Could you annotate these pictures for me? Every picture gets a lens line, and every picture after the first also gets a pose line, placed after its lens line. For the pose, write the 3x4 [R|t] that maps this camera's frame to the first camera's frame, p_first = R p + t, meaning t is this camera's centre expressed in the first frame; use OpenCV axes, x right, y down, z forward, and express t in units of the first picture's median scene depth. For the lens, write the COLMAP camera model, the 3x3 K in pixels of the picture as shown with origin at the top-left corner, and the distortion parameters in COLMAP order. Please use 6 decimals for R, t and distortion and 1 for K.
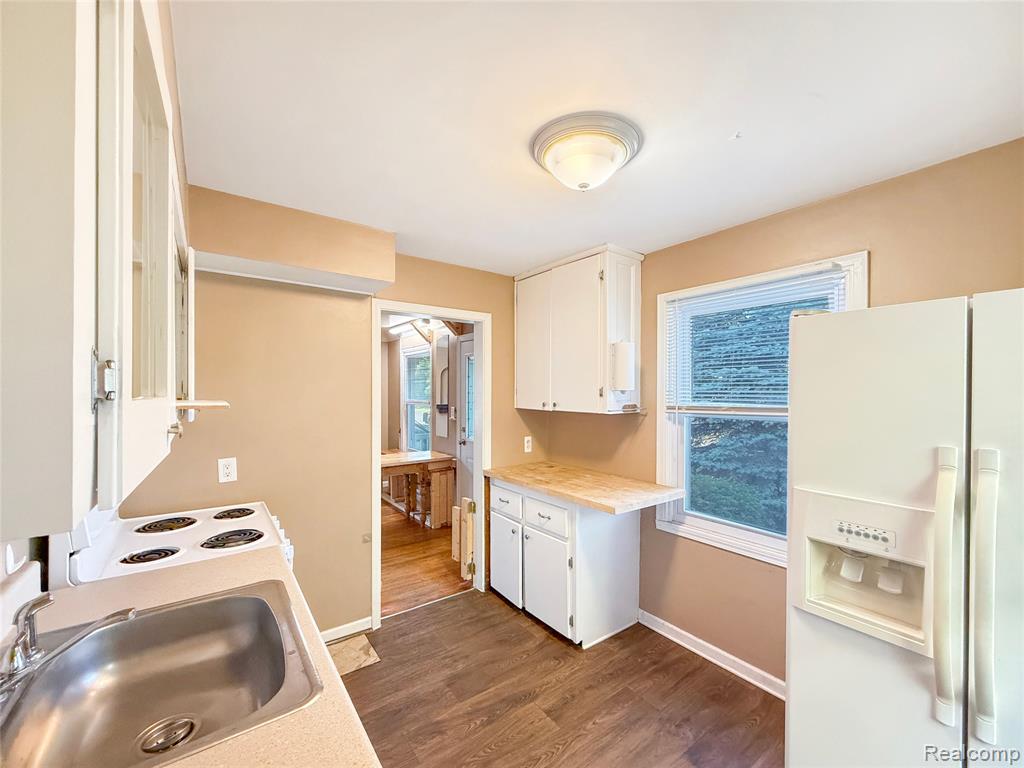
lens RADIAL K [[423.4, 0, 515.3], [0, 423.4, 393.7], [0, 0, 1]] dist [-0.000690, -0.000208]
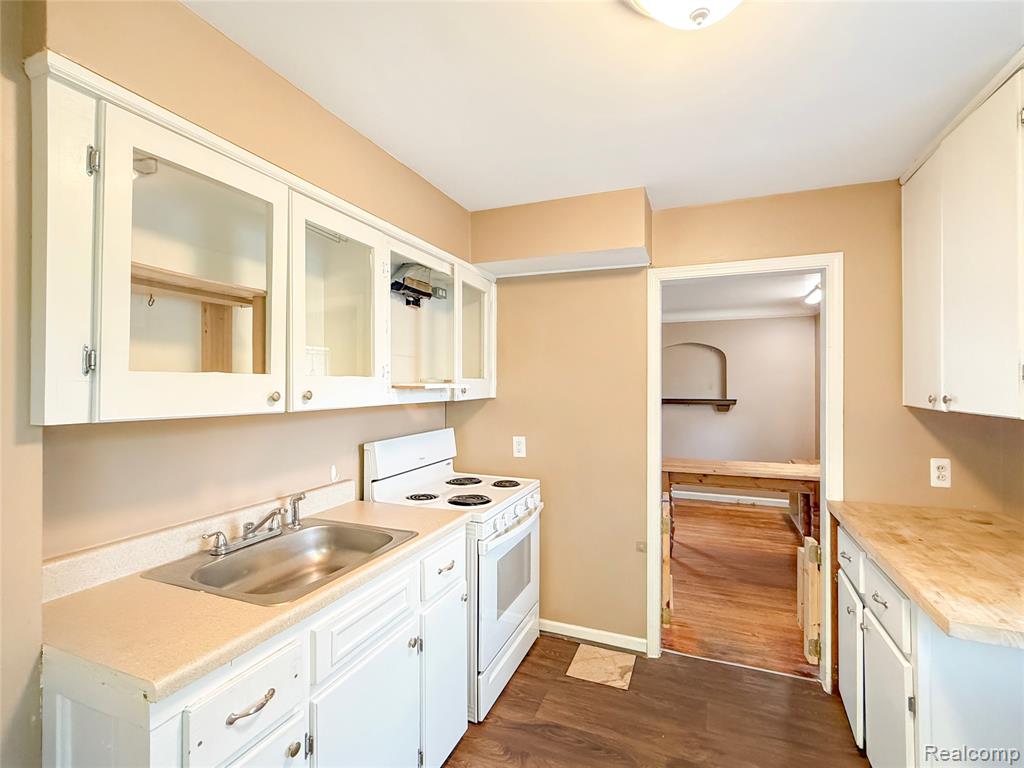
lens RADIAL K [[477.9, 0, 505.5], [0, 477.9, 381.7], [0, 0, 1]] dist [0.000200, -0.001177]
pose [[0.512233, -0.005633, -0.858828, 0.351269], [-0.005806, 0.999933, -0.010022, 0.014536], [0.858827, 0.010120, 0.512166, 0.254995]]
